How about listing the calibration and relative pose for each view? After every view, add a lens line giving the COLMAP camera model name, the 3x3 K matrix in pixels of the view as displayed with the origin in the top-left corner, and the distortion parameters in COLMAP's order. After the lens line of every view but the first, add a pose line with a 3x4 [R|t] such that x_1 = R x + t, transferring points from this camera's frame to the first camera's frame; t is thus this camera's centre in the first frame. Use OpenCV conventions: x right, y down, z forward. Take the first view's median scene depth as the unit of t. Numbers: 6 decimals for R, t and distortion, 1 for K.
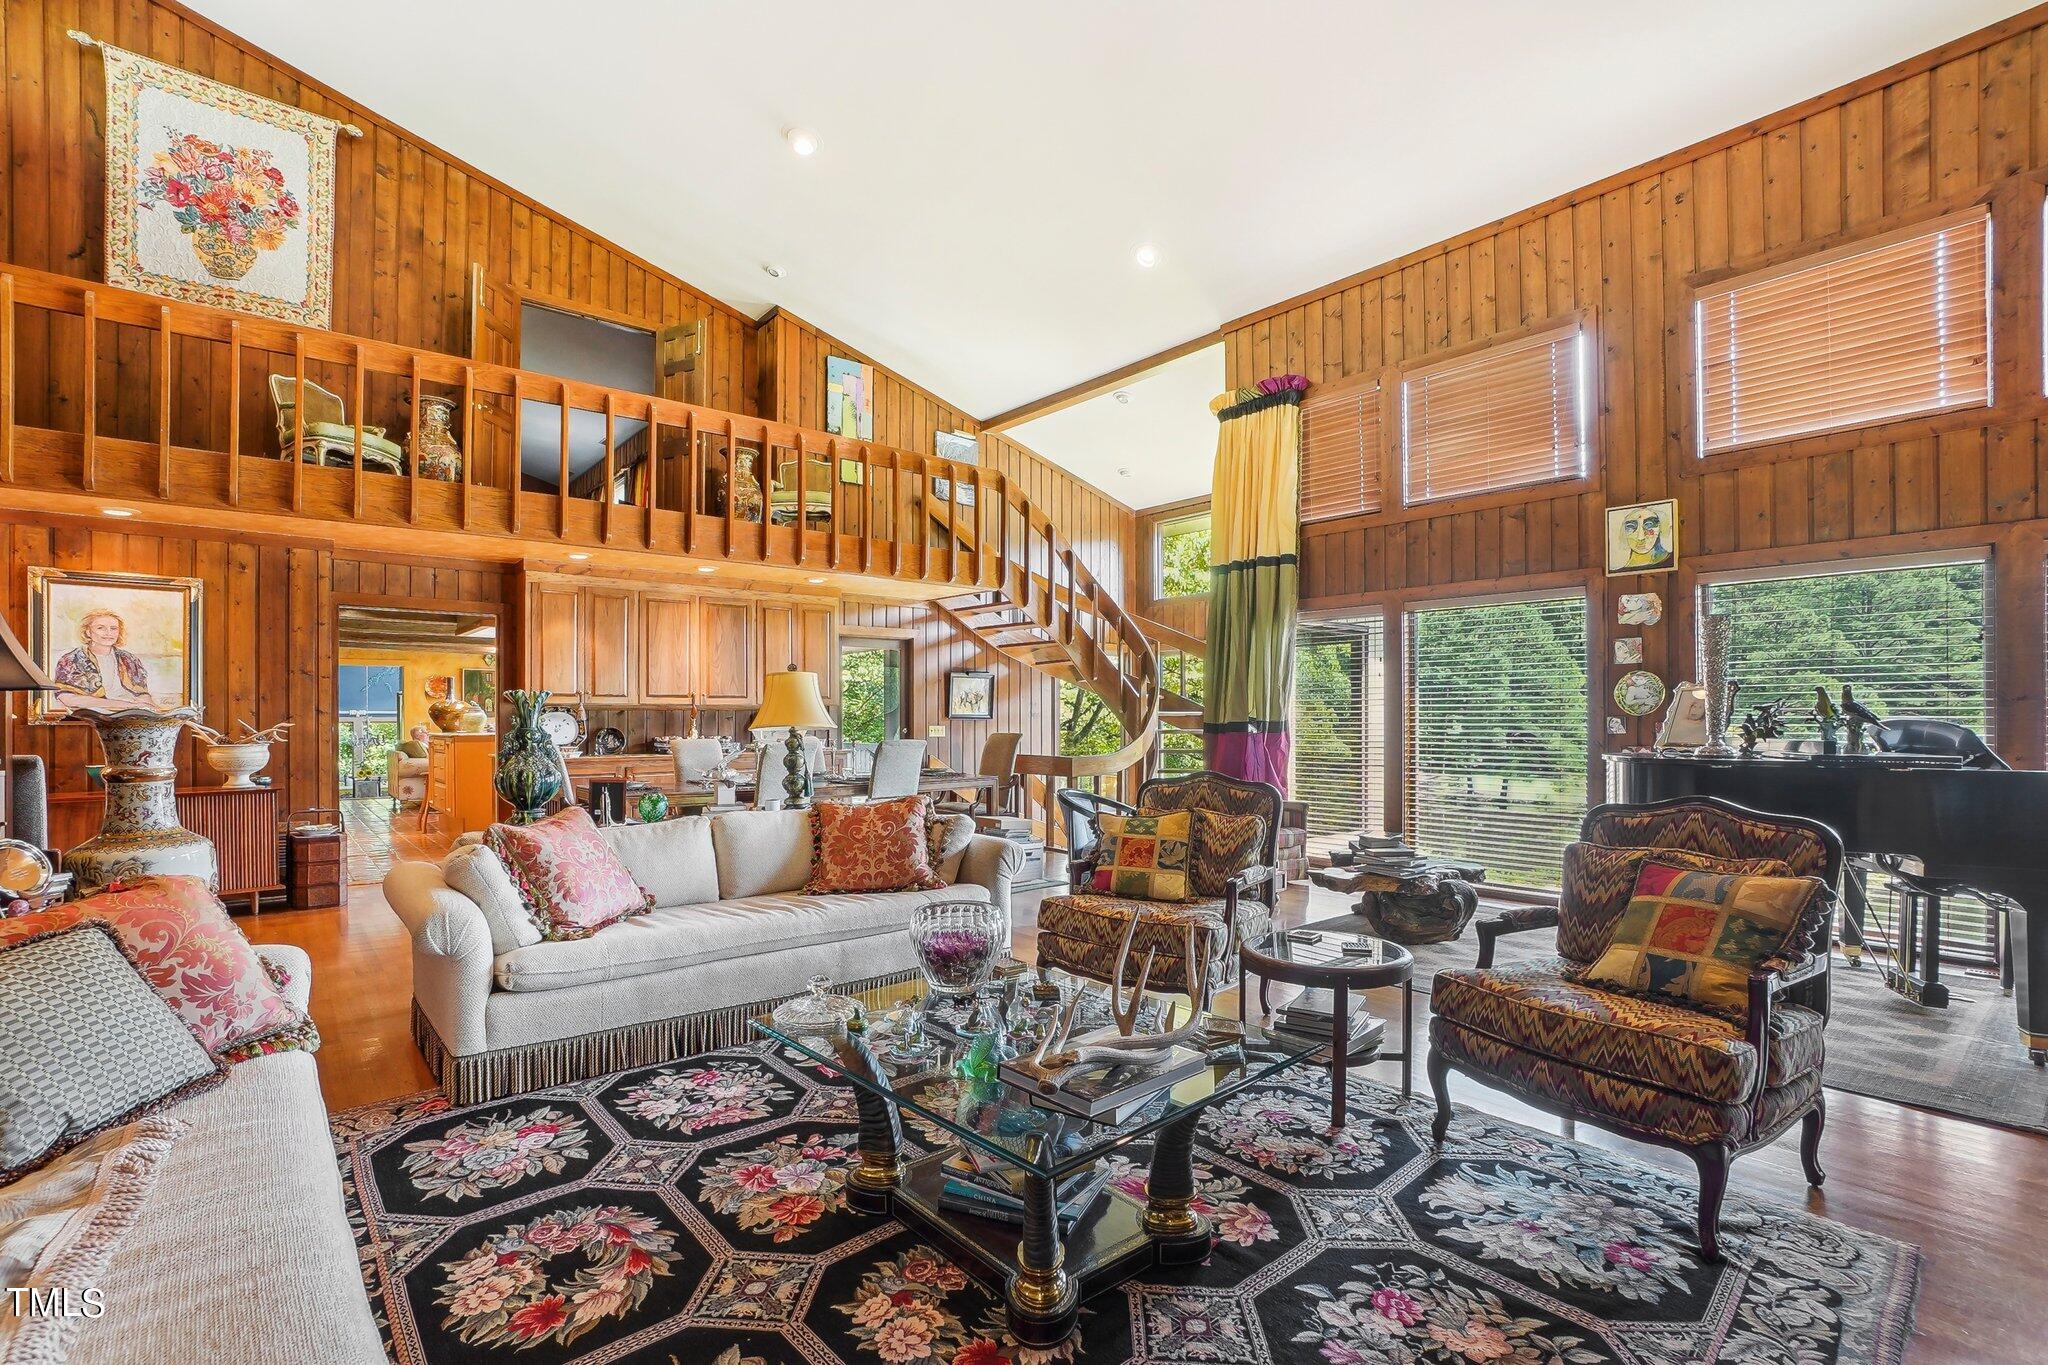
lens RADIAL K [[938.9, 0, 1024.1], [0, 938.9, 695.6], [0, 0, 1]] dist [0.005825, 0.005674]
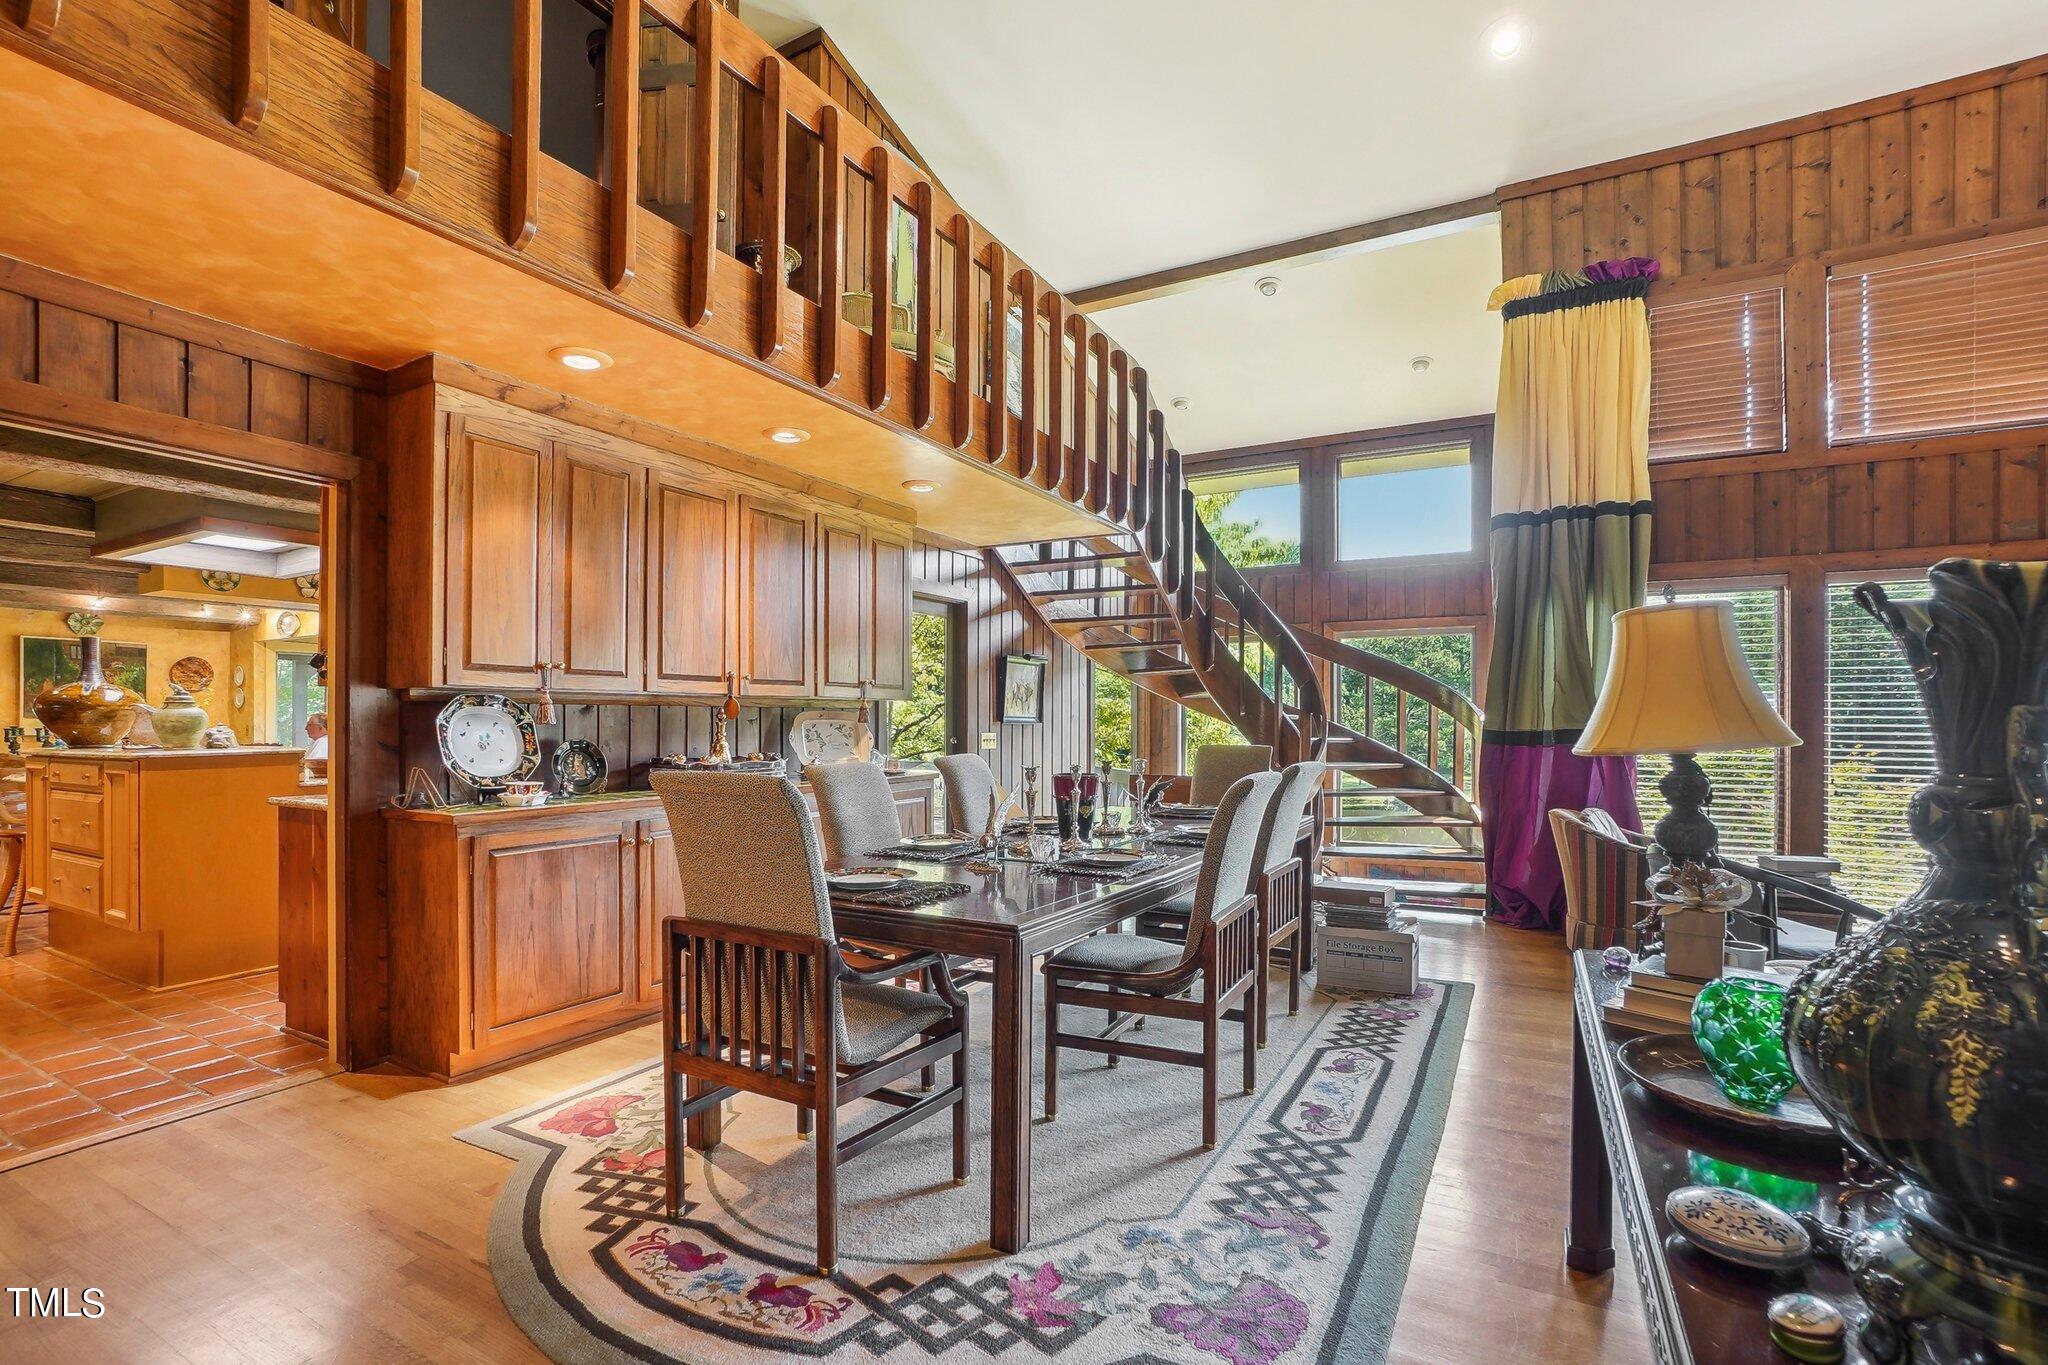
lens RADIAL K [[938.9, 0, 1021.5], [0, 938.9, 698.8], [0, 0, 1]] dist [0.005825, 0.005674]
pose [[0.931644, 0.013191, 0.363133, -0.419577], [-0.014171, 0.999900, 0.000035, 0.009644], [-0.363096, -0.005179, 0.931737, 0.473907]]
